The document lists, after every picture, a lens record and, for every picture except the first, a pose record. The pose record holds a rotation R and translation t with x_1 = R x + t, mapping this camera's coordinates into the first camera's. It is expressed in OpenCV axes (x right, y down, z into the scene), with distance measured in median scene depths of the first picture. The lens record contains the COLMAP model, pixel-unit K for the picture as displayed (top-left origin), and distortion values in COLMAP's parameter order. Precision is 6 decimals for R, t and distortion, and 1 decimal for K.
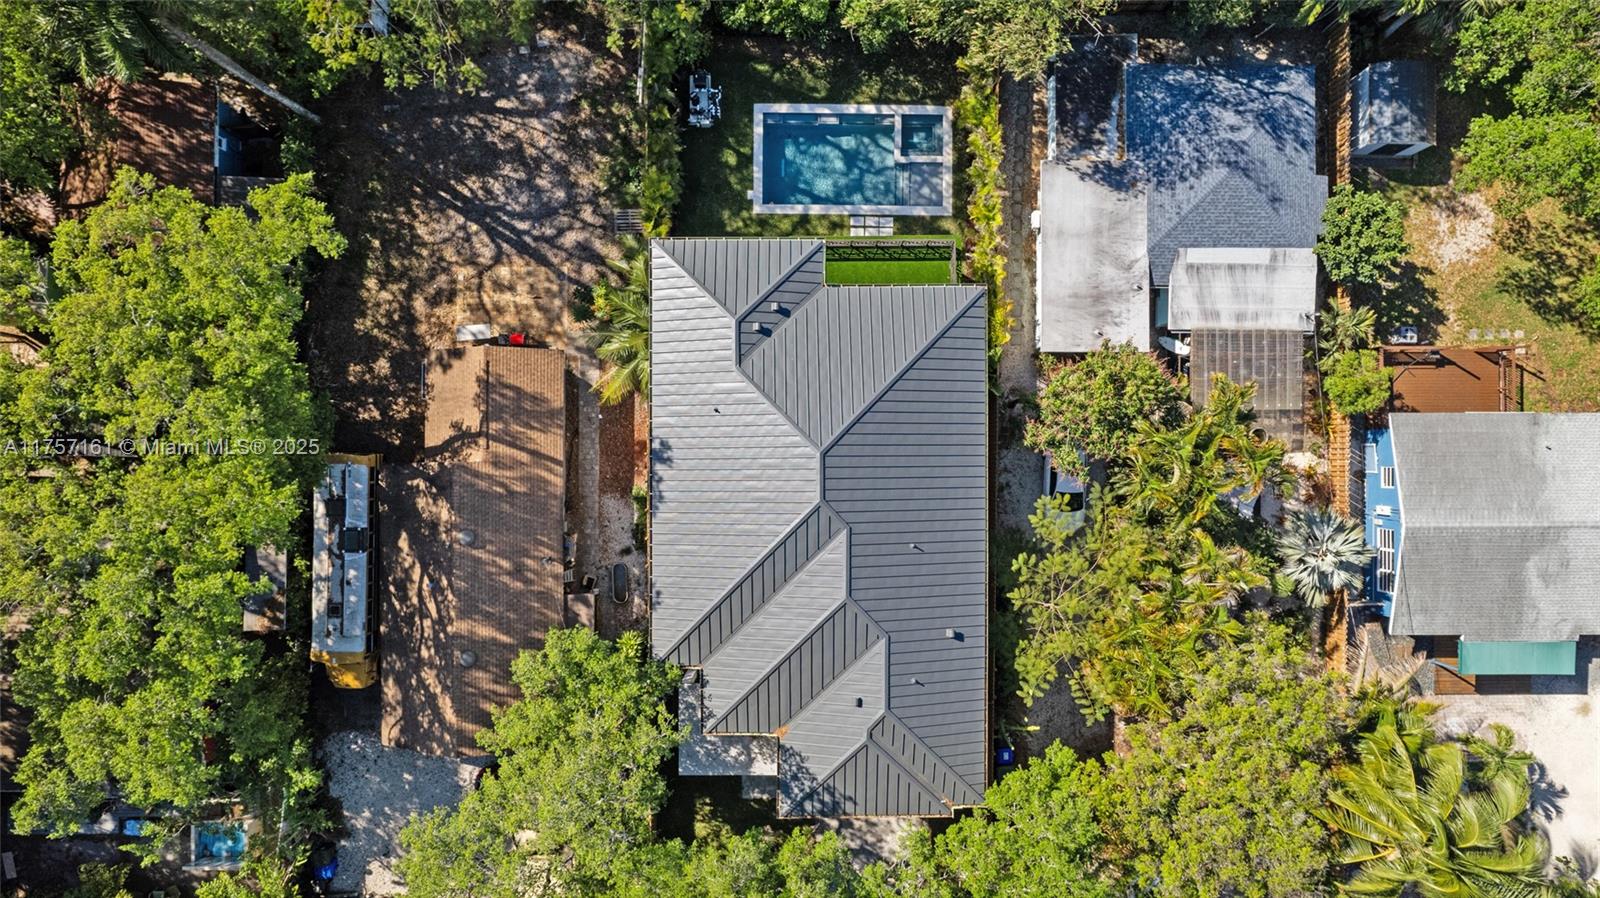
lens RADIAL K [[1014.7, 0, 798.2], [0, 1014.7, 450.6], [0, 0, 1]] dist [-0.073639, 0.063582]
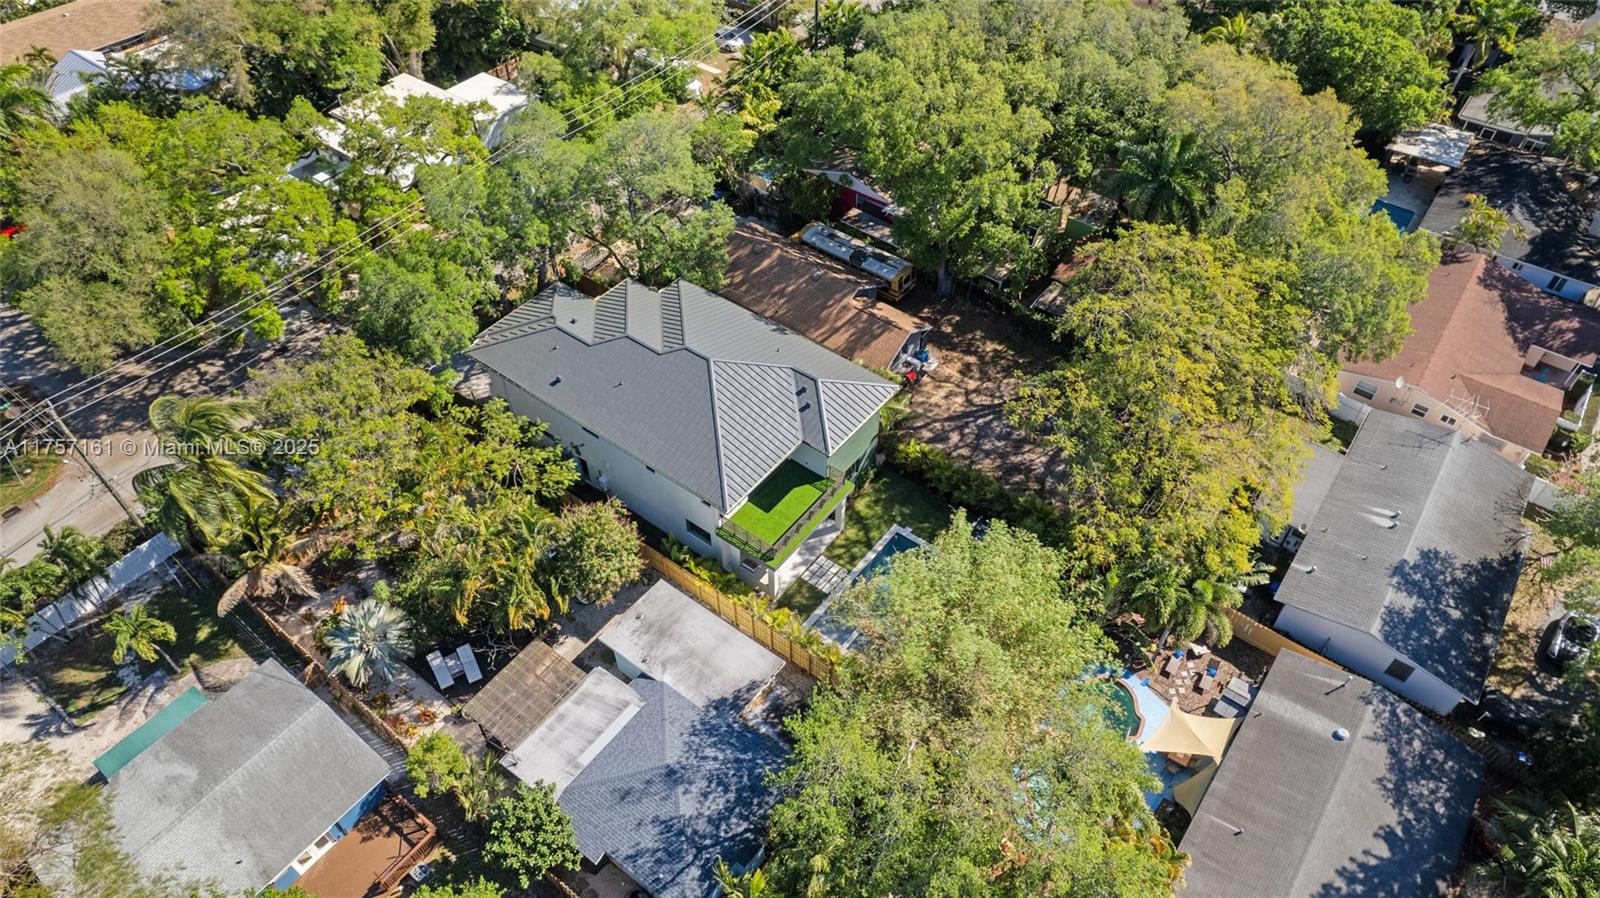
lens RADIAL K [[1014.7, 0, 798.2], [0, 1014.7, 450.6], [0, 0, 1]] dist [-0.073639, 0.063582]
pose [[-0.605949, 0.575027, -0.549700, 0.721916], [-0.795489, -0.433851, 0.423049, -0.676983], [0.004777, 0.693626, 0.720319, 0.014706]]
